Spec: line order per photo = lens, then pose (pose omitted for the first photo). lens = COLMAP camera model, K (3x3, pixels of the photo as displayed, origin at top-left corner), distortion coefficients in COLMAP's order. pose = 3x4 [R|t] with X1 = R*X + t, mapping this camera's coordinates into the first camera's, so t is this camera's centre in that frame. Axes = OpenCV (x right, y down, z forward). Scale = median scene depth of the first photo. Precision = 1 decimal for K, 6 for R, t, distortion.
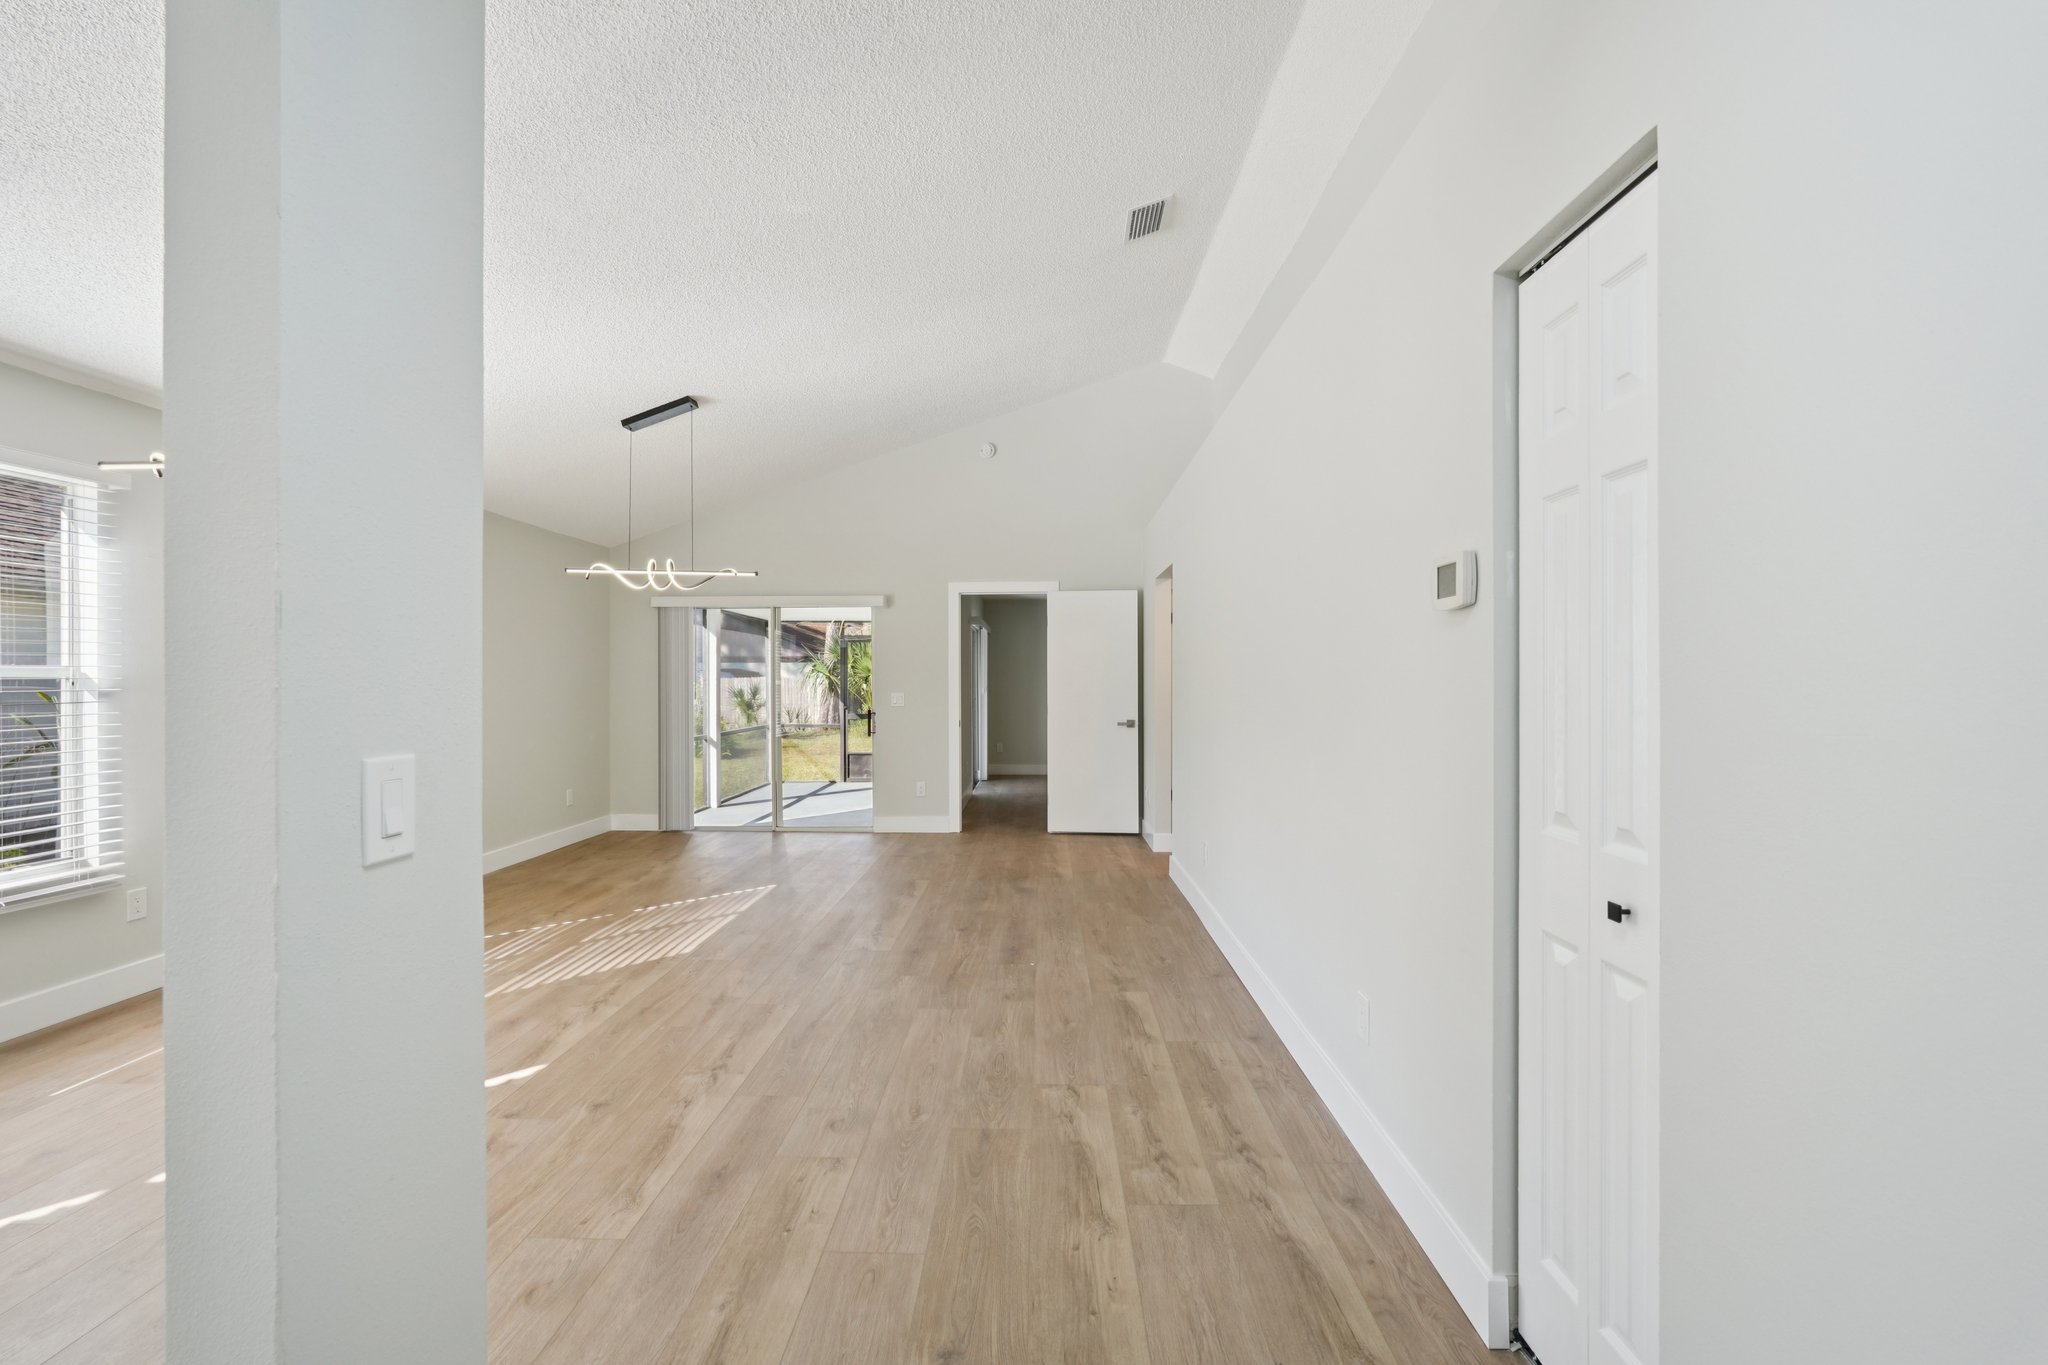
lens RADIAL K [[893.1, 0, 1003.6], [0, 893.1, 683.1], [0, 0, 1]] dist [-0.003414, 0.002622]
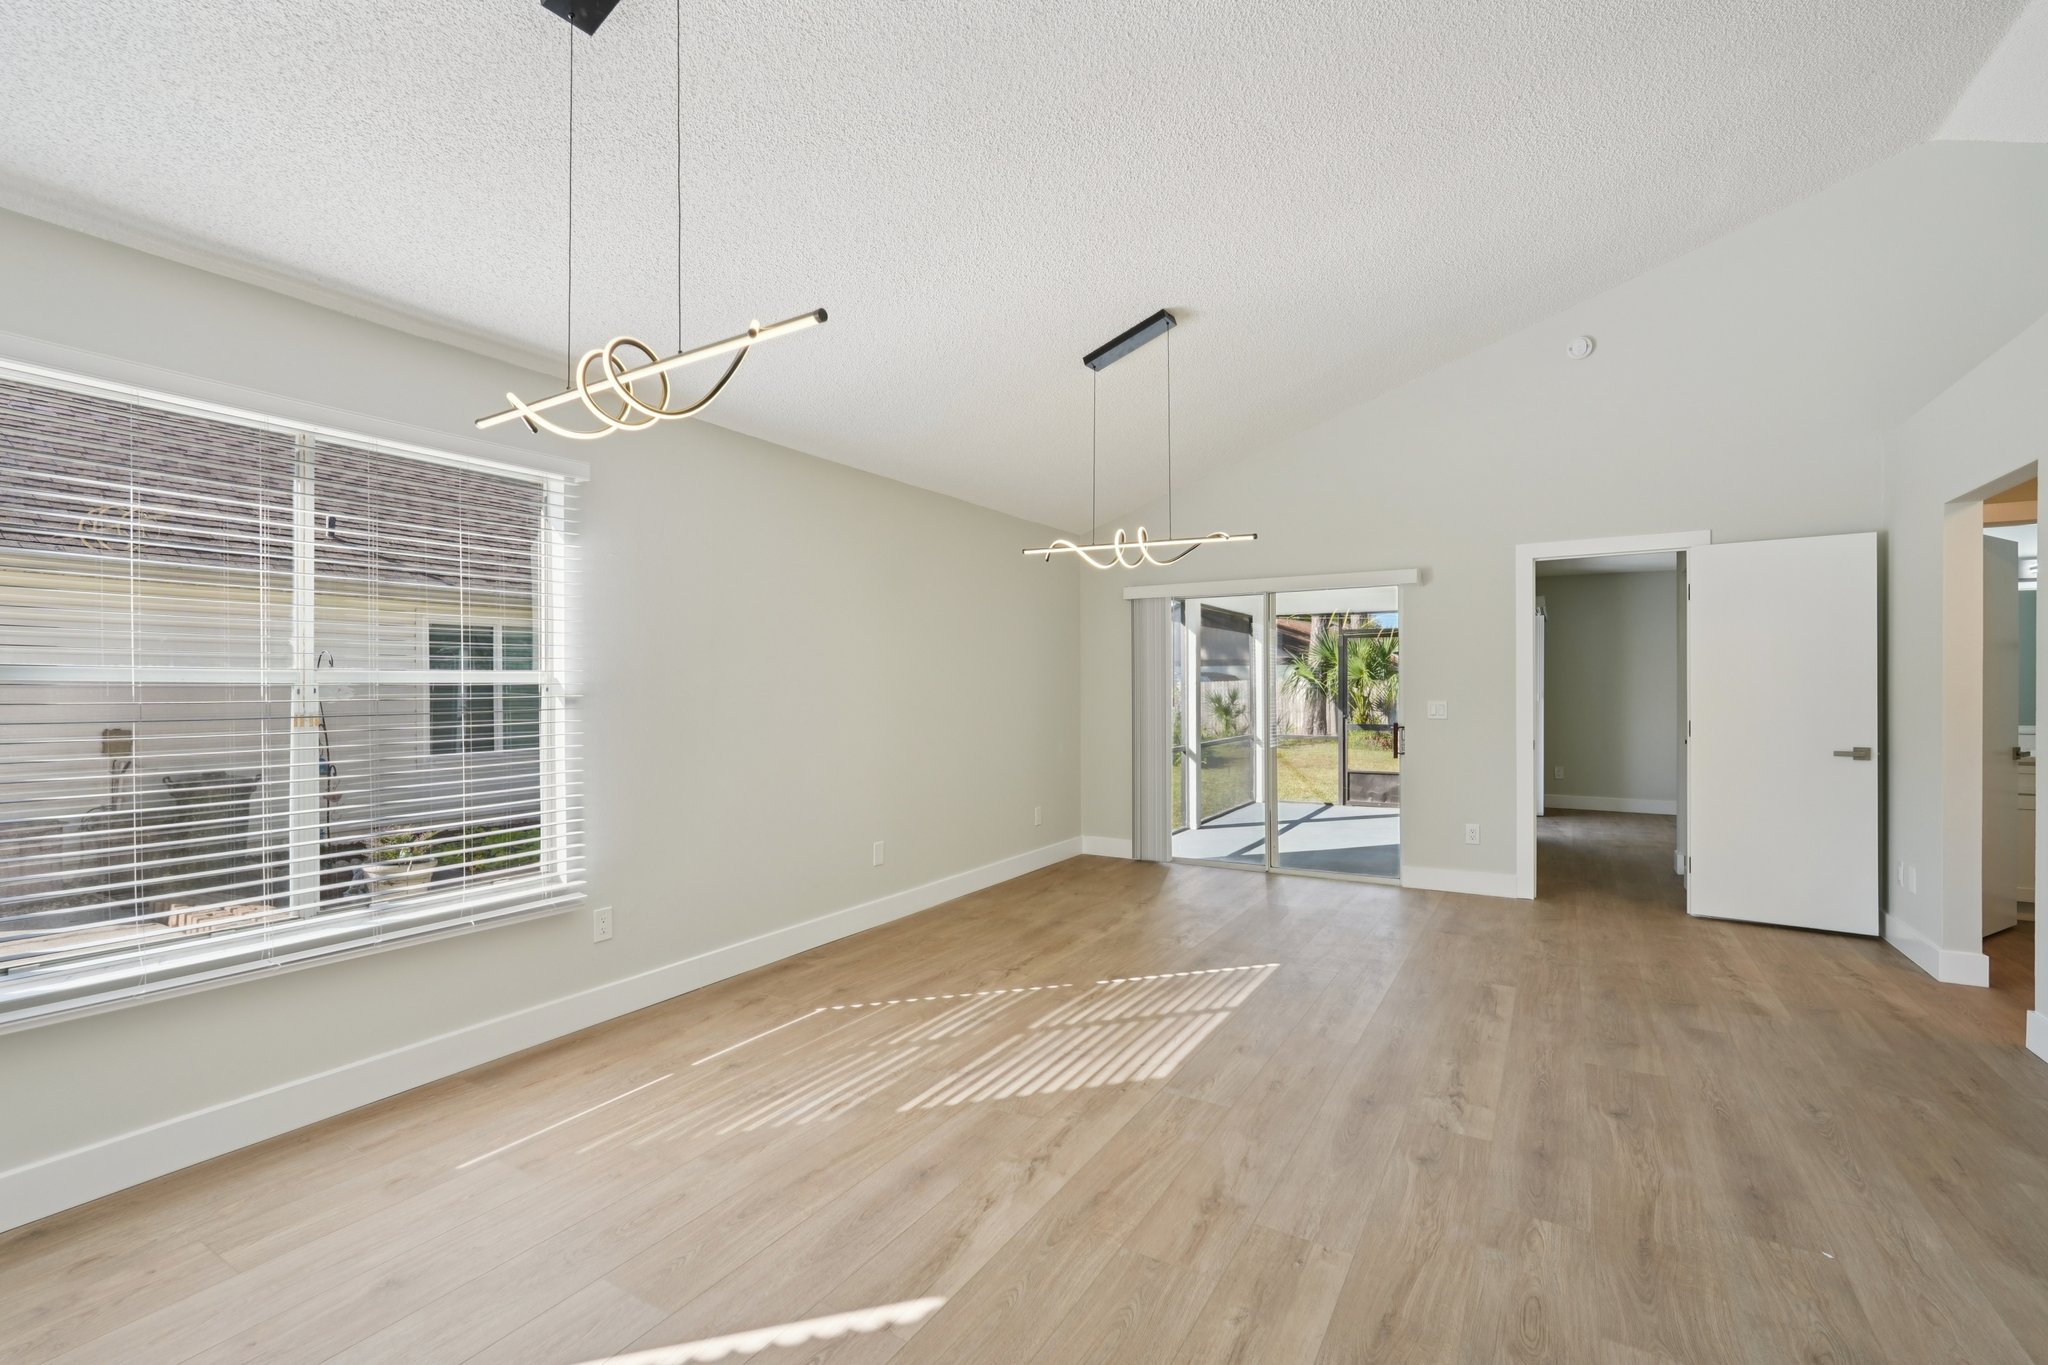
lens RADIAL K [[893.1, 0, 1024.1], [0, 893.1, 685.4], [0, 0, 1]] dist [-0.003414, 0.002622]
pose [[0.878759, -0.002997, -0.477256, -0.093840], [0.001831, 0.999994, -0.002908, 0.000007], [0.477262, 0.001682, 0.878759, 0.269973]]
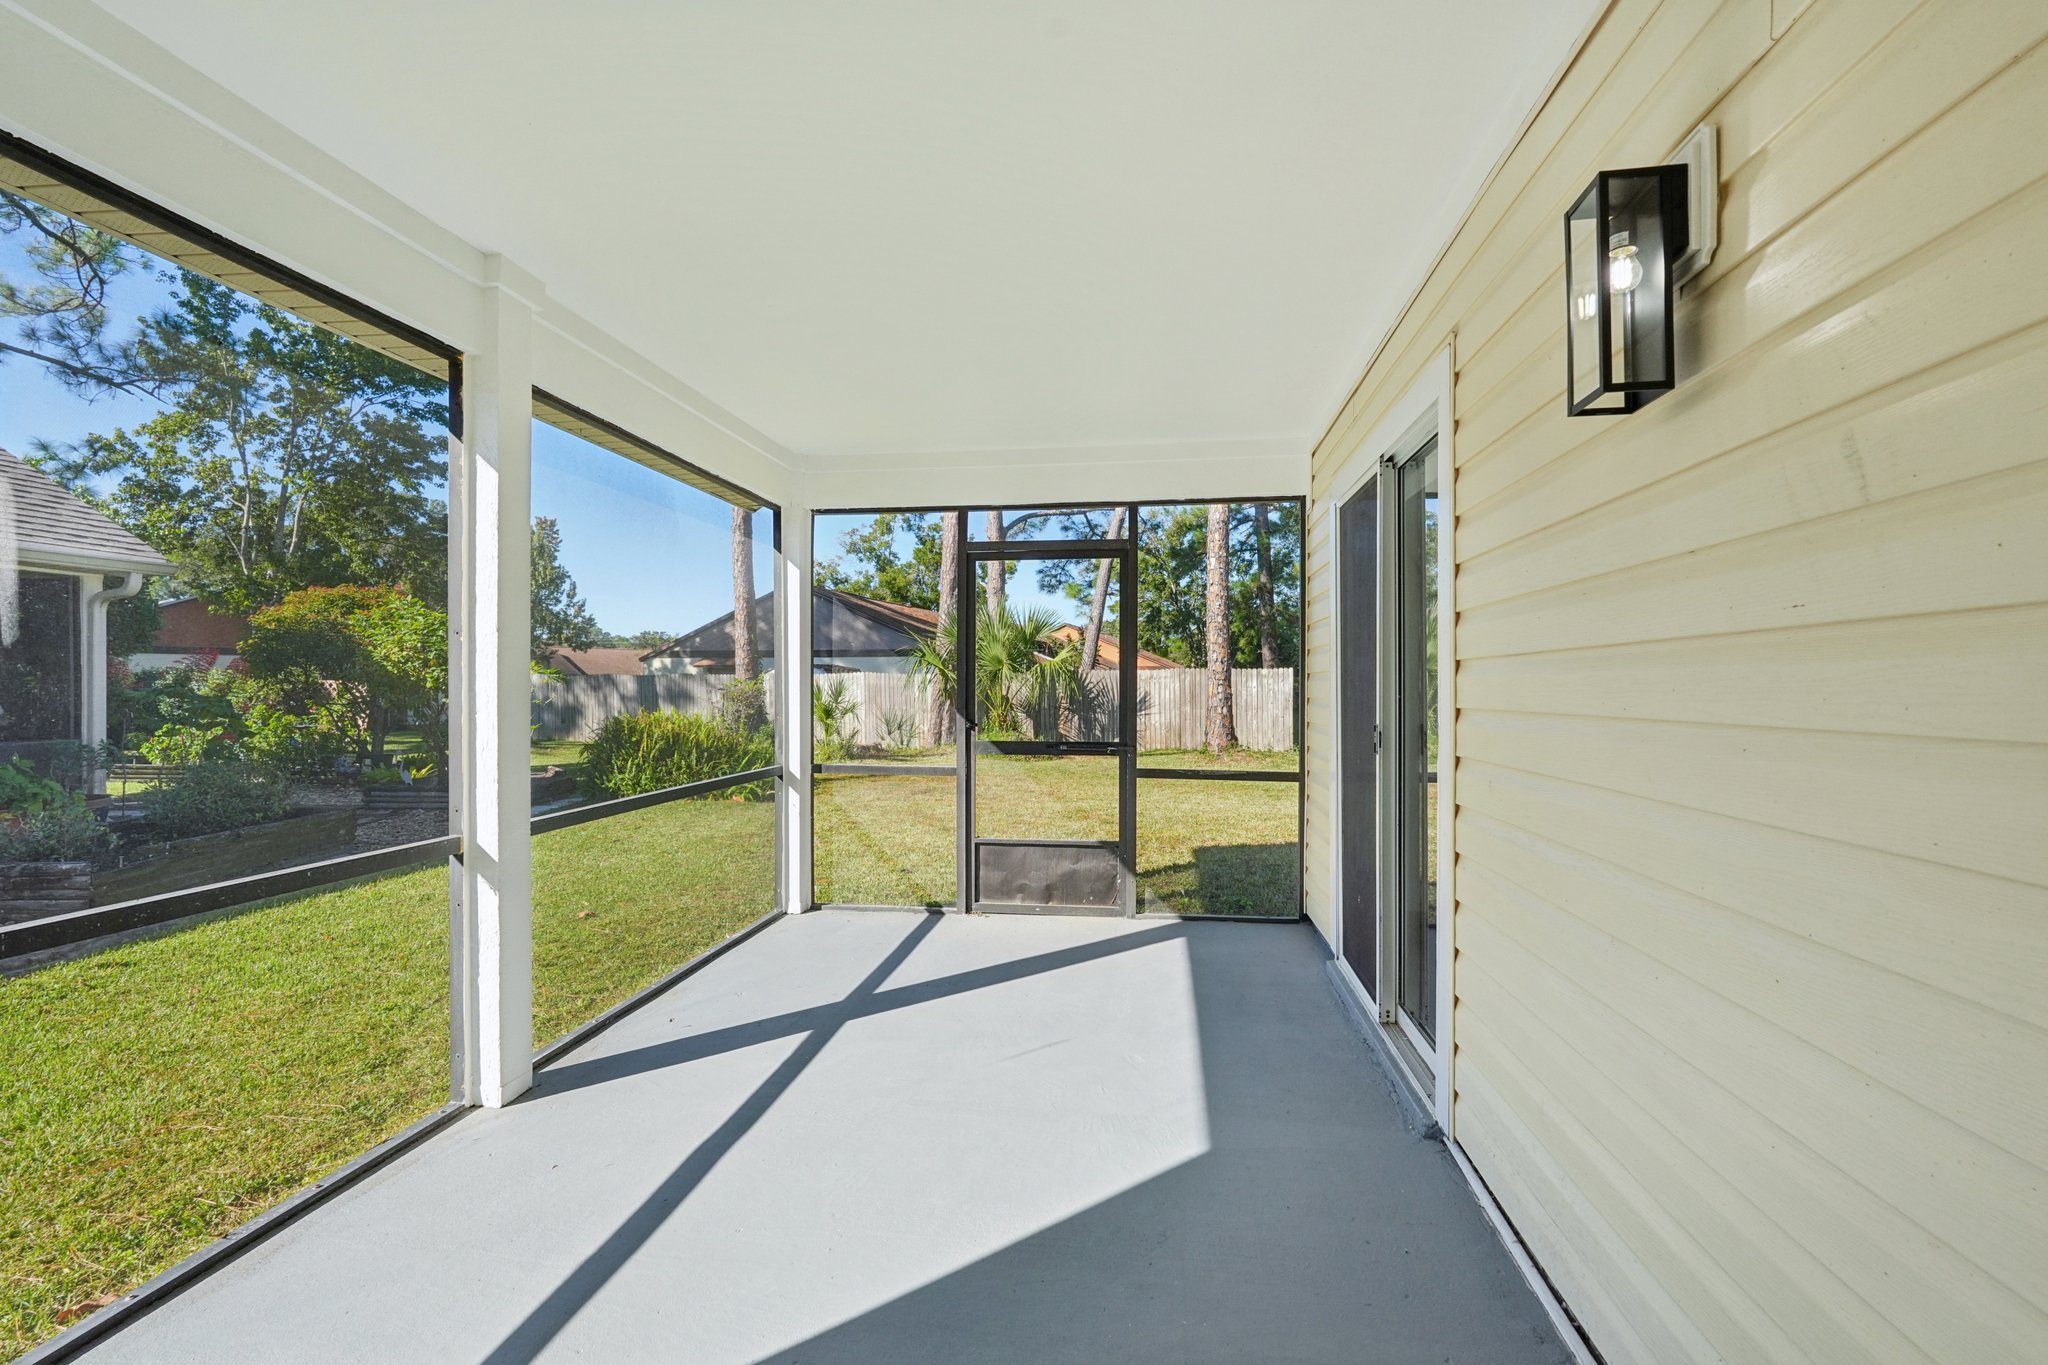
lens RADIAL K [[893.1, 0, 1028.2], [0, 893.1, 684.0], [0, 0, 1]] dist [-0.003414, 0.002622]
pose [[0.994483, 0.003094, -0.104856, -0.248770], [-0.003398, 0.999991, -0.002725, 0.022100], [0.104846, 0.003066, 0.994484, 1.378402]]
